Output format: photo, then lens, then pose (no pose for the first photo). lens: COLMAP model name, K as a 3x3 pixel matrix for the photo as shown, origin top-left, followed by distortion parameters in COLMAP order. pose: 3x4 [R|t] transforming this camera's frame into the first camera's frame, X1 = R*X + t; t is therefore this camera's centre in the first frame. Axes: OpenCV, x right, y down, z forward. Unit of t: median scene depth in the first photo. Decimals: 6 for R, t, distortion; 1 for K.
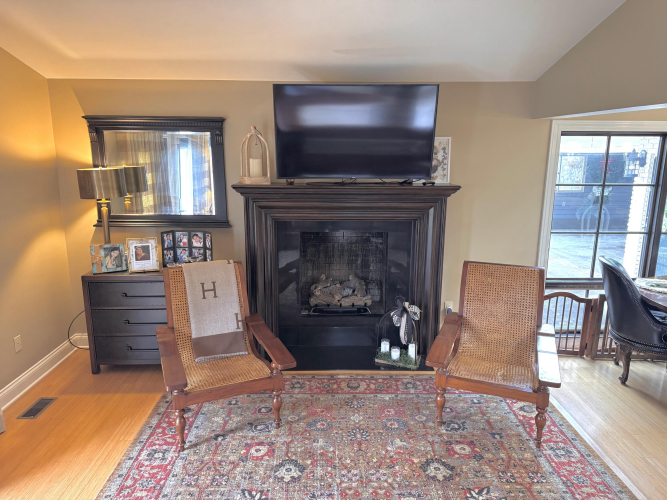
lens RADIAL K [[468.9, 0, 331.7], [0, 468.9, 247.3], [0, 0, 1]] dist [0.040254, -0.018345]
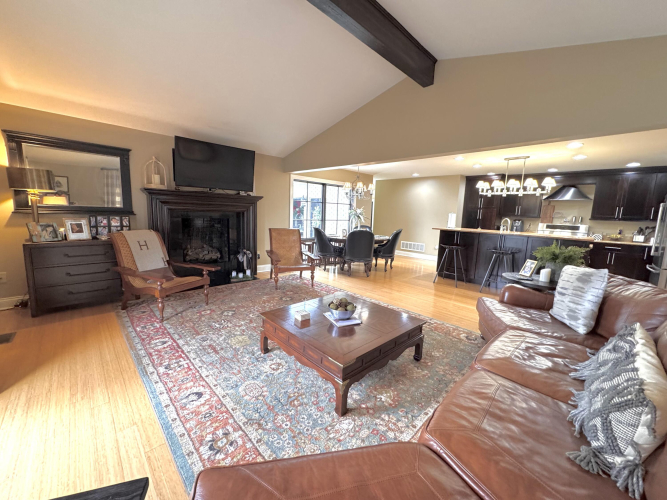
lens RADIAL K [[264.3, 0, 335.2], [0, 264.3, 247.9], [0, 0, 1]] dist [-0.001496, -0.000089]
pose [[0.724989, -0.075209, 0.684642, -0.381924], [0.107216, 0.994226, -0.004316, 0.165588], [-0.680364, 0.076534, 0.728867, -0.166938]]
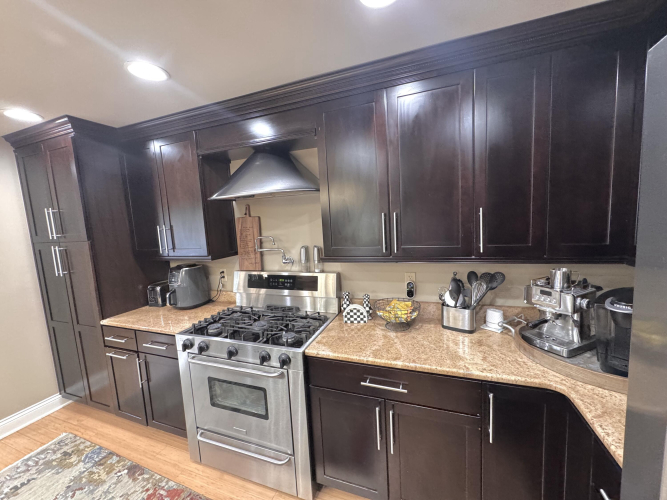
lens RADIAL K [[264.3, 0, 331.8], [0, 264.3, 249.6], [0, 0, 1]] dist [-0.001496, -0.000089]
pose [[0.368221, -0.124521, 0.921362, 1.336811], [0.240970, 0.969909, 0.034778, 0.126305], [-0.897968, 0.209214, 0.387146, -0.253247]]
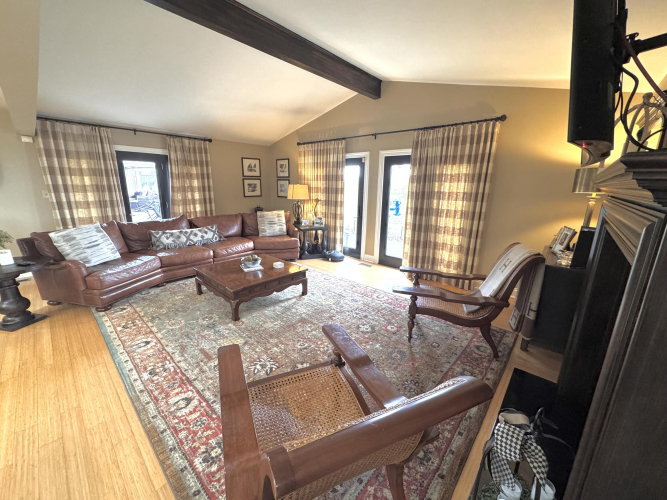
lens RADIAL K [[264.3, 0, 334.2], [0, 264.3, 248.2], [0, 0, 1]] dist [-0.001496, -0.000089]
pose [[-0.684087, 0.154028, -0.712952, 0.470341], [-0.168398, 0.917691, 0.359841, -0.108287], [0.709695, 0.366222, -0.601843, 0.994334]]
